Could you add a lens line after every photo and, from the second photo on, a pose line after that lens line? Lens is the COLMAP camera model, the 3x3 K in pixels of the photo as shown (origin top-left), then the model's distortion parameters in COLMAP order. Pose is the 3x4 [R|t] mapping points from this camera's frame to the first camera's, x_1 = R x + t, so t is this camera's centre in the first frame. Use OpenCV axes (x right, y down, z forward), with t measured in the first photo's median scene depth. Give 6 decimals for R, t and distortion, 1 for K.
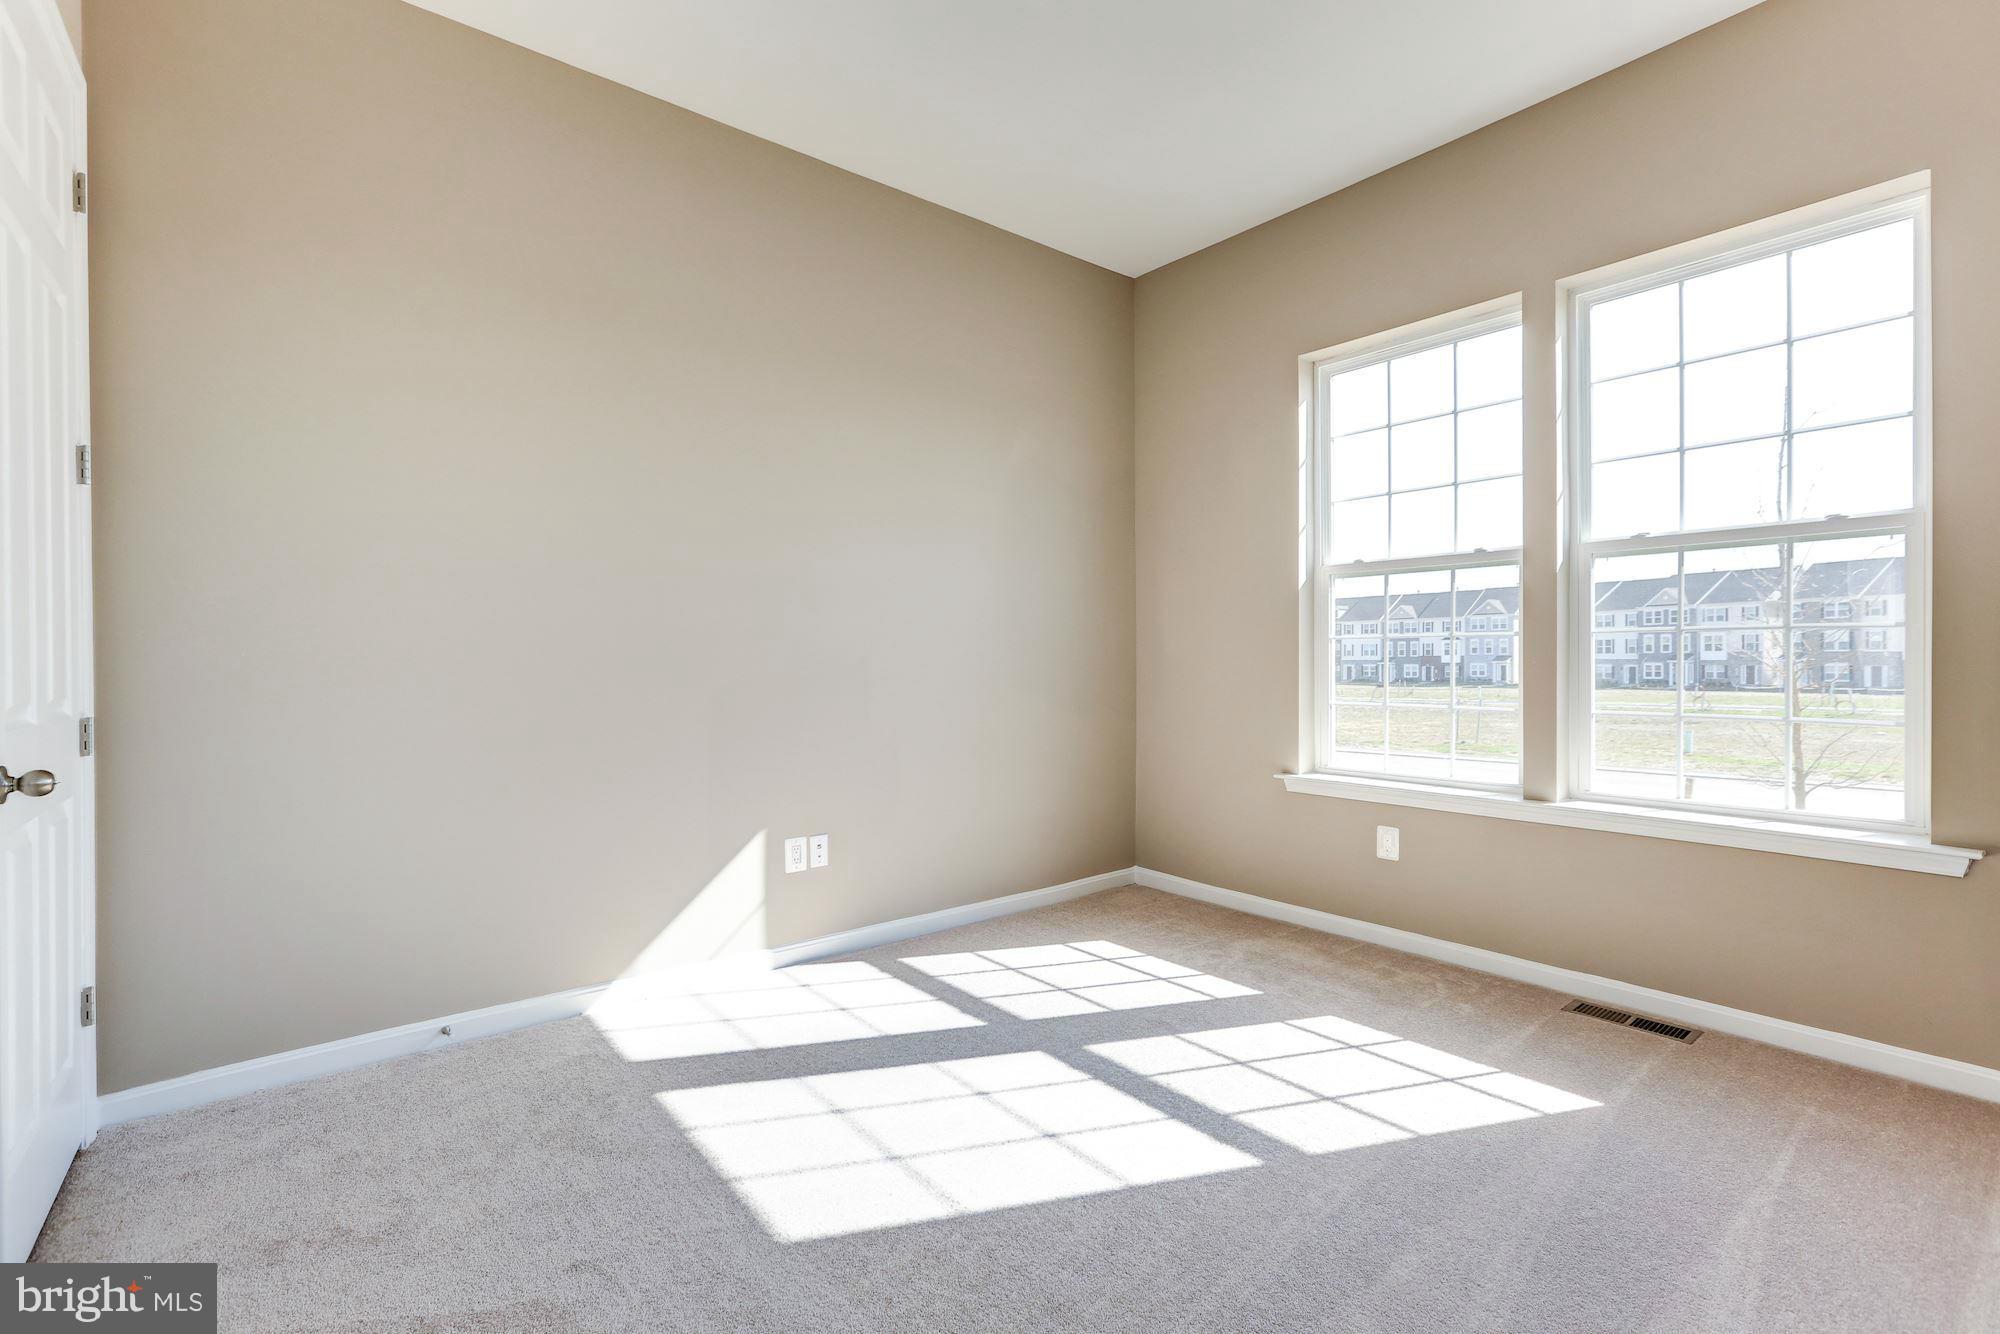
lens RADIAL K [[915.1, 0, 981.6], [0, 915.1, 658.3], [0, 0, 1]] dist [-0.010915, 0.007428]
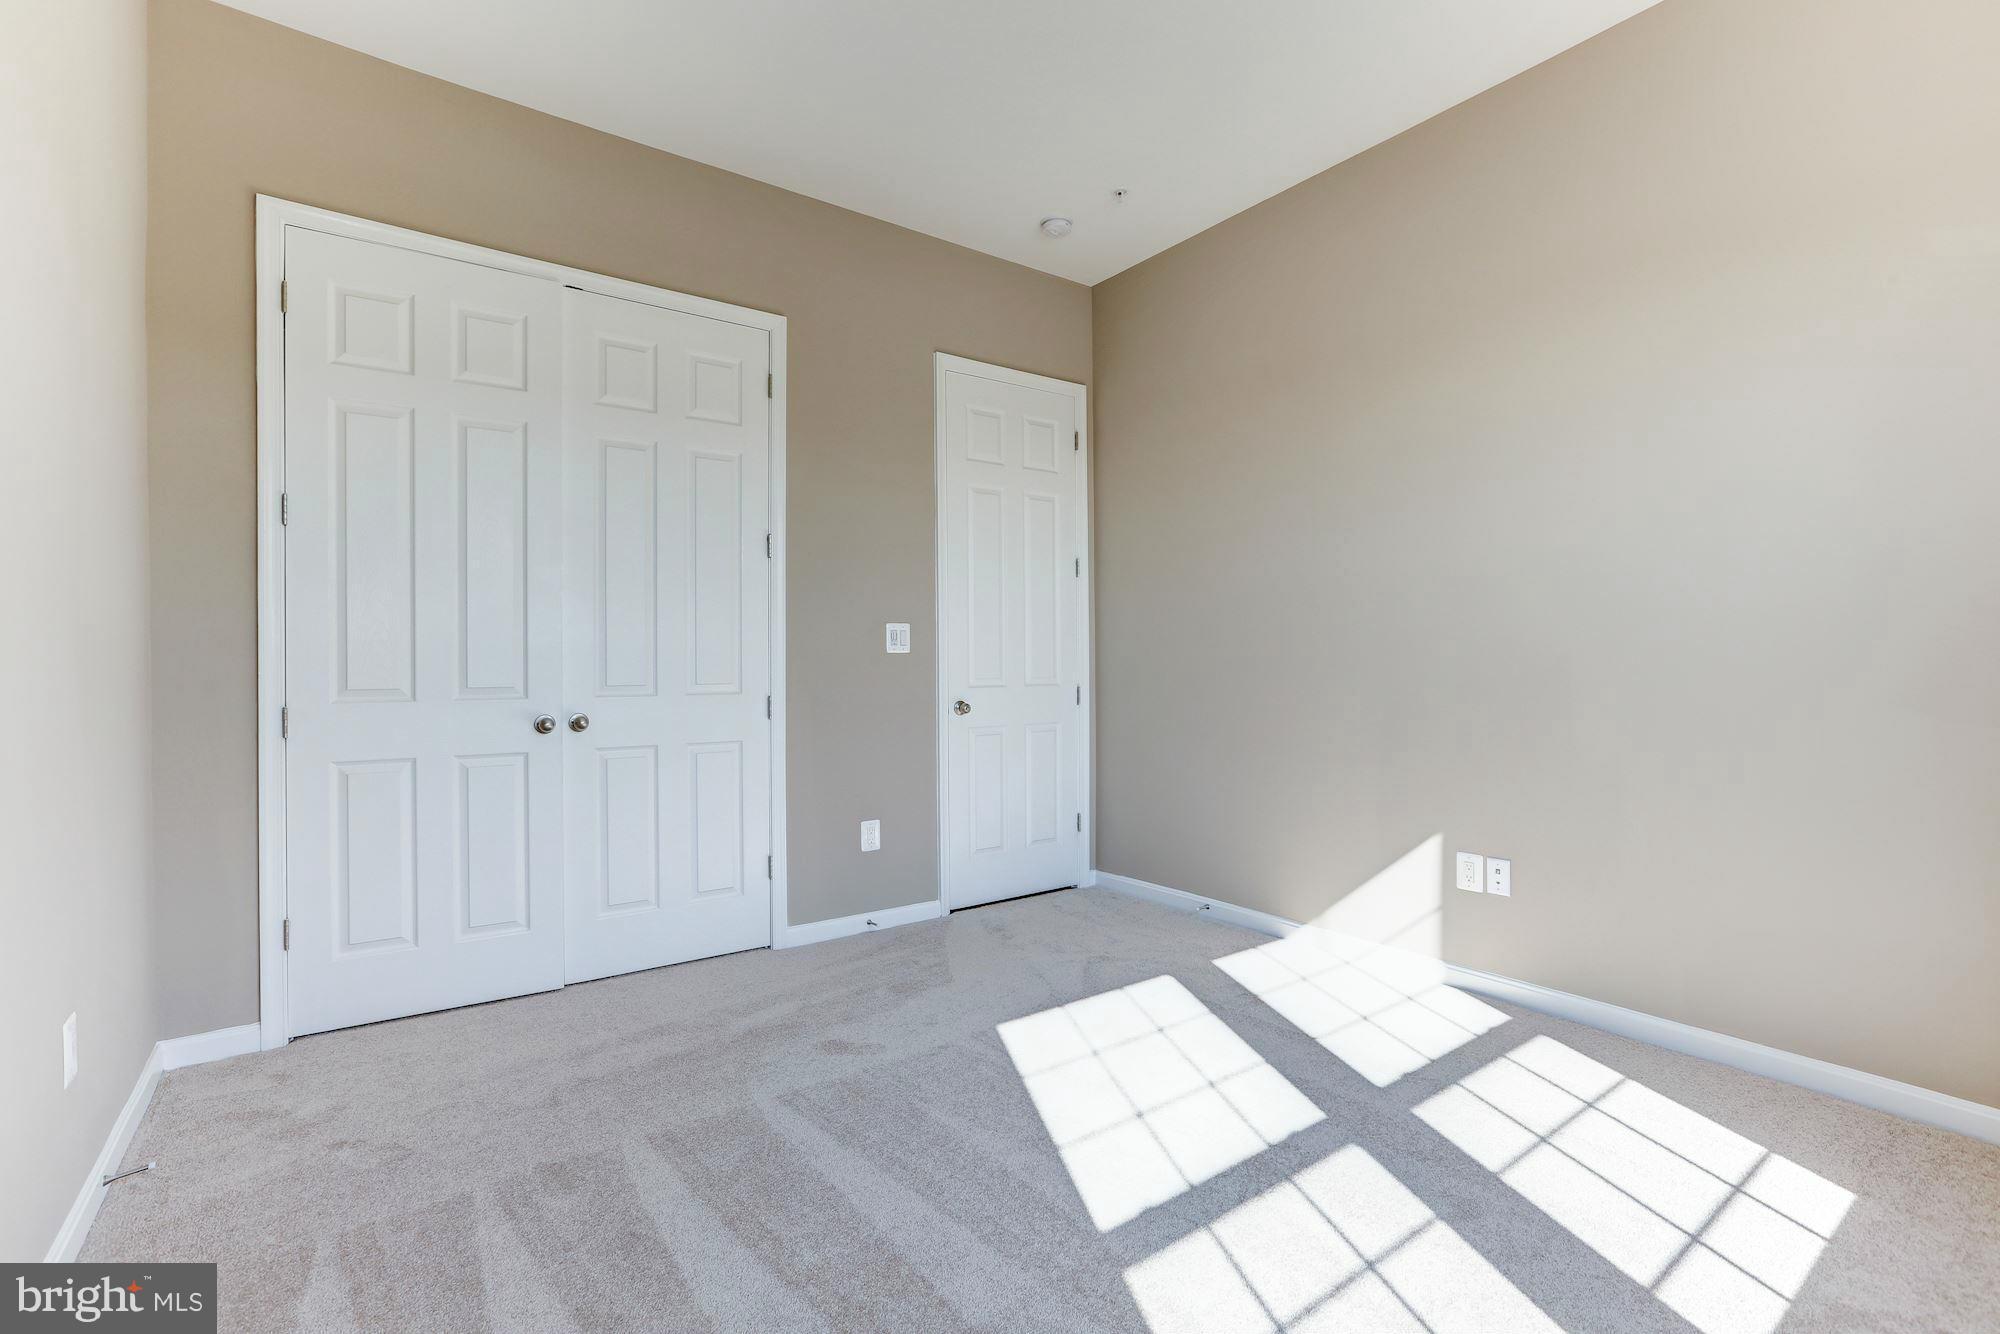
lens RADIAL K [[915.1, 0, 1005.5], [0, 915.1, 670.8], [0, 0, 1]] dist [-0.010915, 0.007428]
pose [[-0.067339, 0.011924, -0.997659, 0.750795], [0.010144, 0.999885, 0.011266, -0.001665], [0.997679, -0.009362, -0.067452, 0.609045]]
